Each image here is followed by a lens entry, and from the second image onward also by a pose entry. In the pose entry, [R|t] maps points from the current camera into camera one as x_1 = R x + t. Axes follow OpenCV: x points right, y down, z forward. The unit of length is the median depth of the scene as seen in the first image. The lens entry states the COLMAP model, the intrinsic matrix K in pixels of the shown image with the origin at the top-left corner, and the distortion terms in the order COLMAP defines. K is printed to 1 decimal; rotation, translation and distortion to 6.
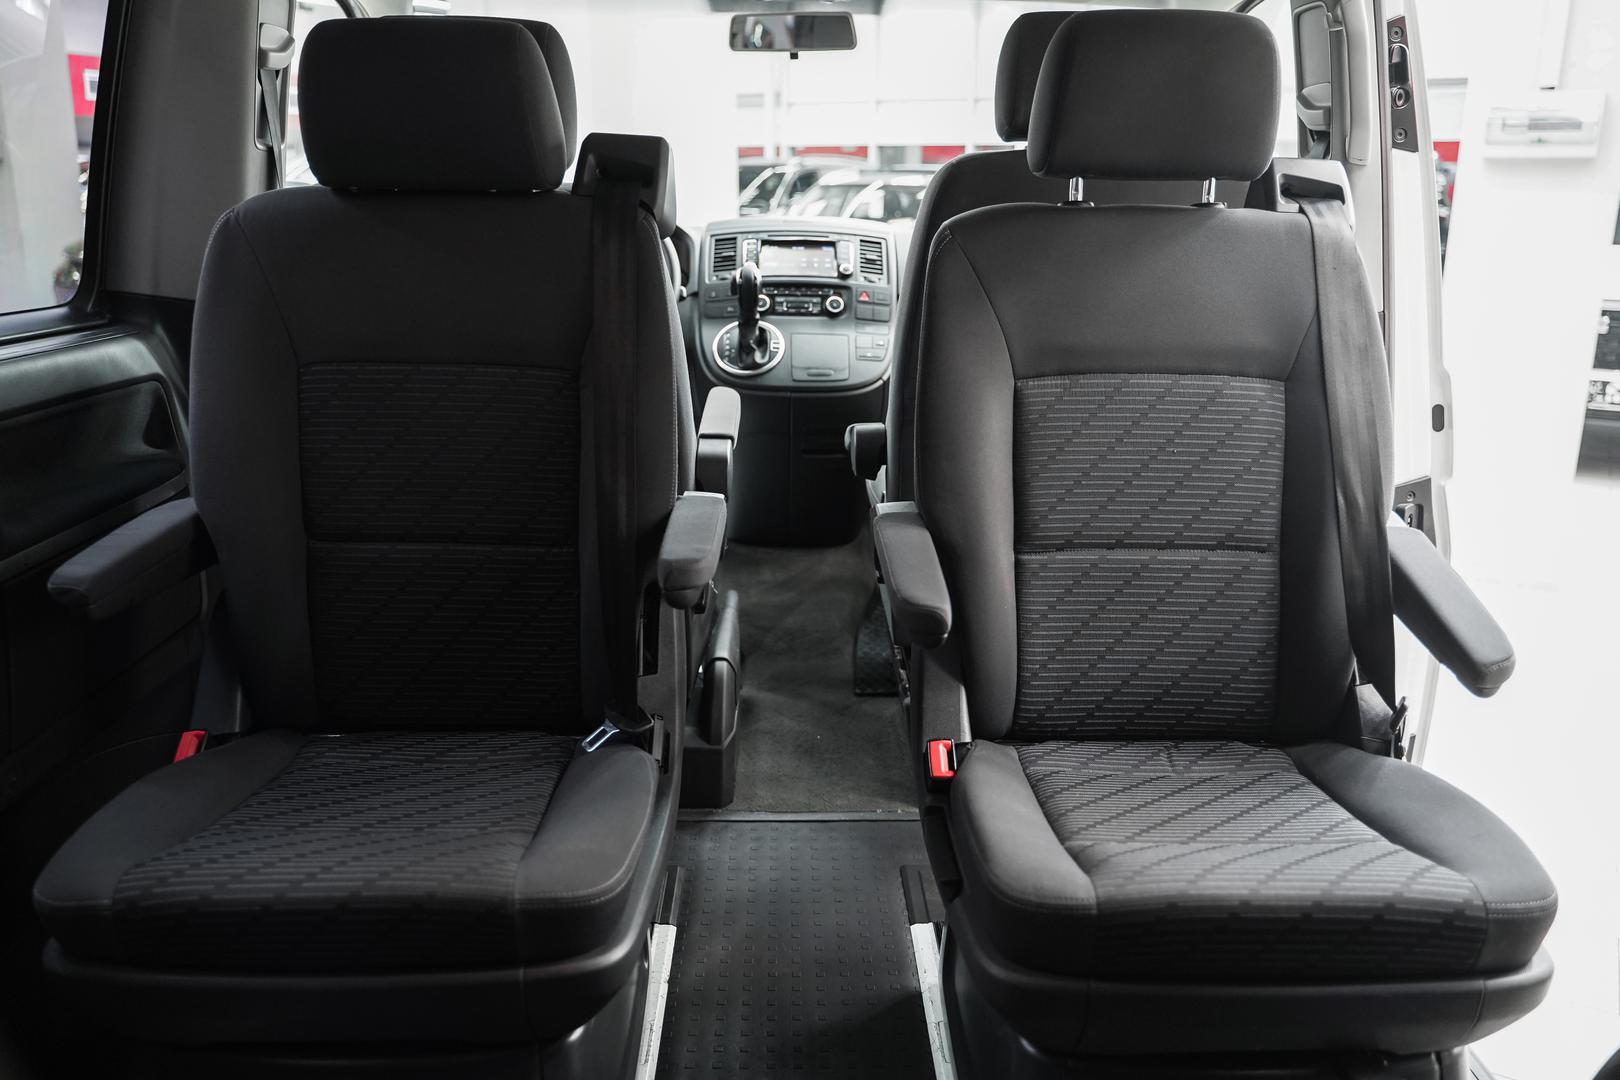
lens RADIAL K [[1307.6, 0, 814.1], [0, 1307.6, 532.4], [0, 0, 1]] dist [-0.001012, -0.003358]
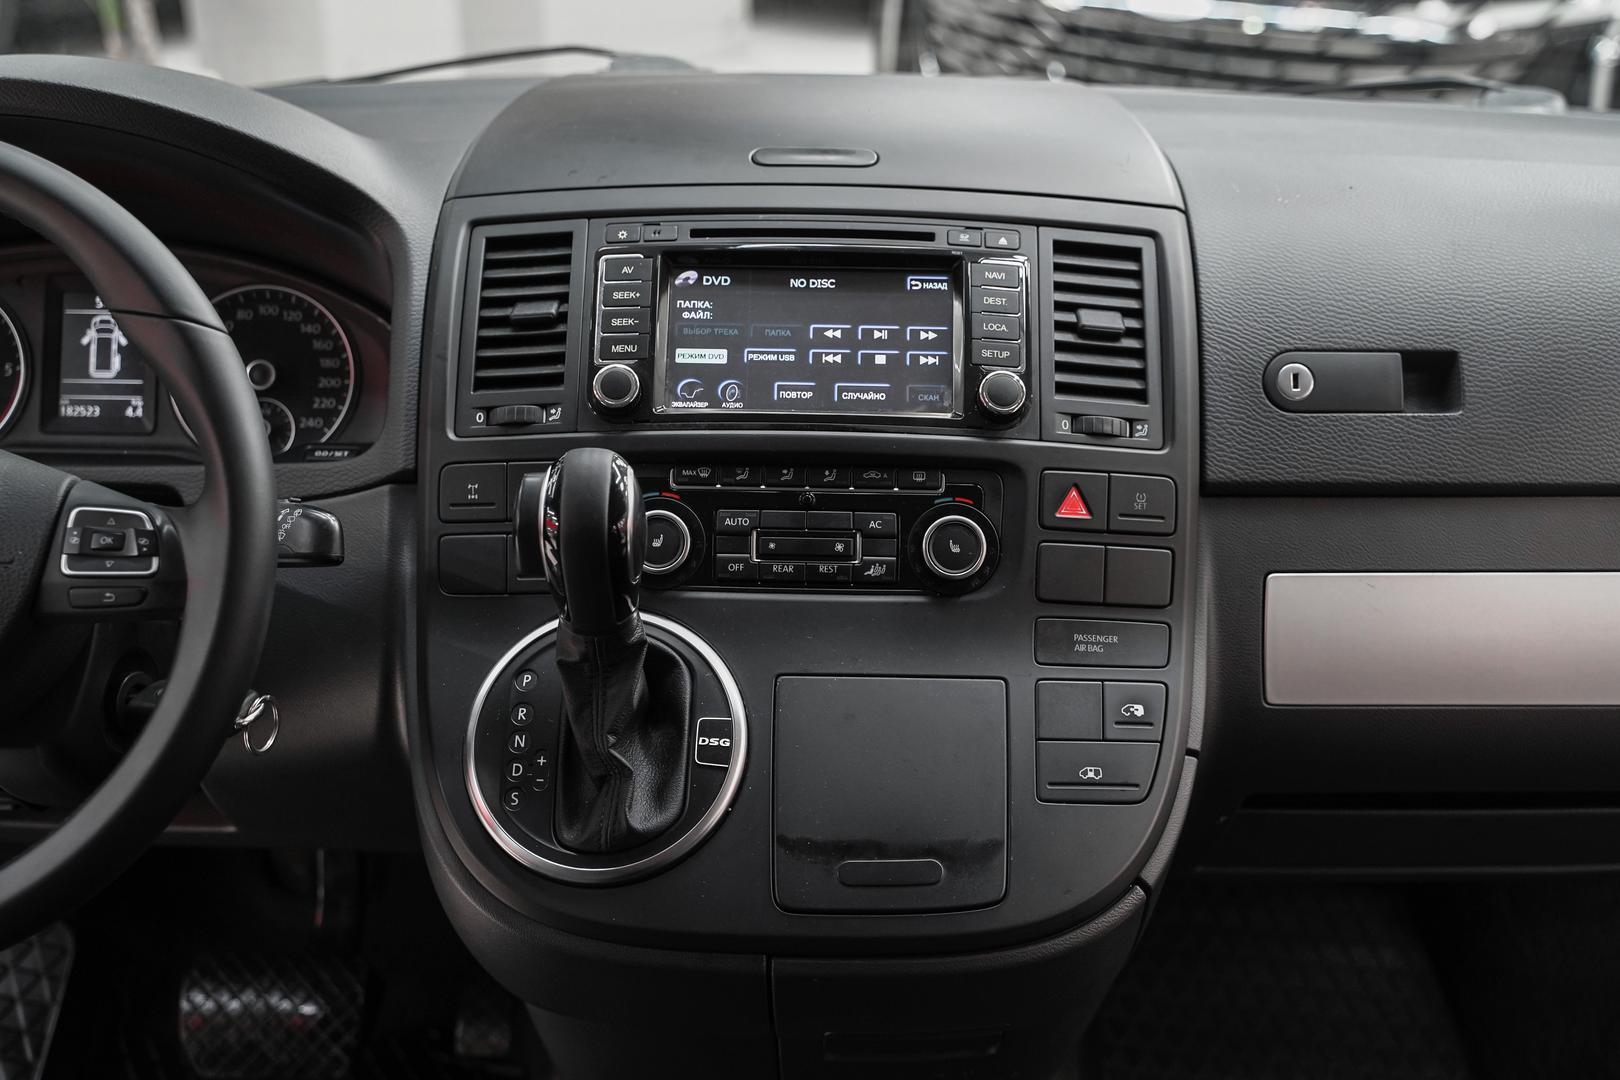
lens RADIAL K [[2098.4, 0, 810.0], [0, 2098.4, 540.0], [0, 0, 1]] dist [0.003917, 0.062042]
pose [[0.999372, 0.010395, -0.033882, 0.001837], [-0.004362, 0.984827, 0.173482, -0.244415], [0.035172, -0.173226, 0.984254, 0.604692]]
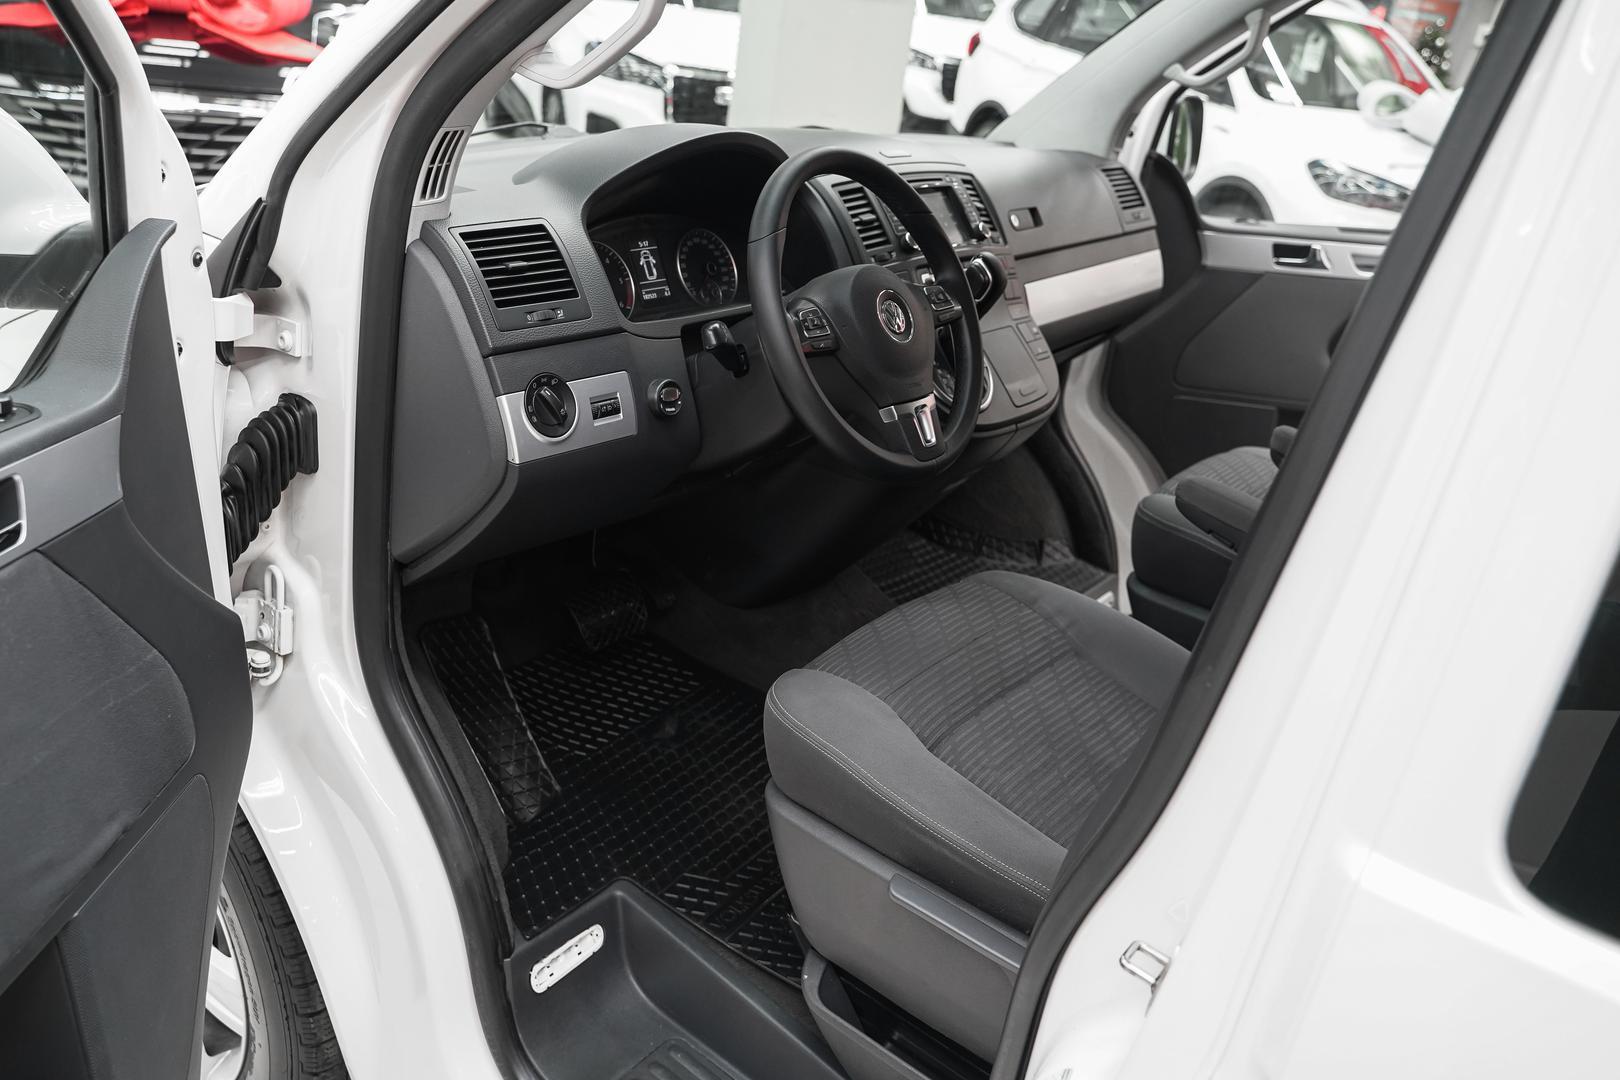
lens RADIAL K [[1330.4, 0, 812.6], [0, 1330.4, 535.0], [0, 0, 1]] dist [-0.006170, -0.005343]
pose [[0.620480, -0.255169, 0.741548, -0.626817], [0.070317, 0.959878, 0.271459, -0.247388], [-0.781063, -0.116291, 0.613528, 0.608961]]
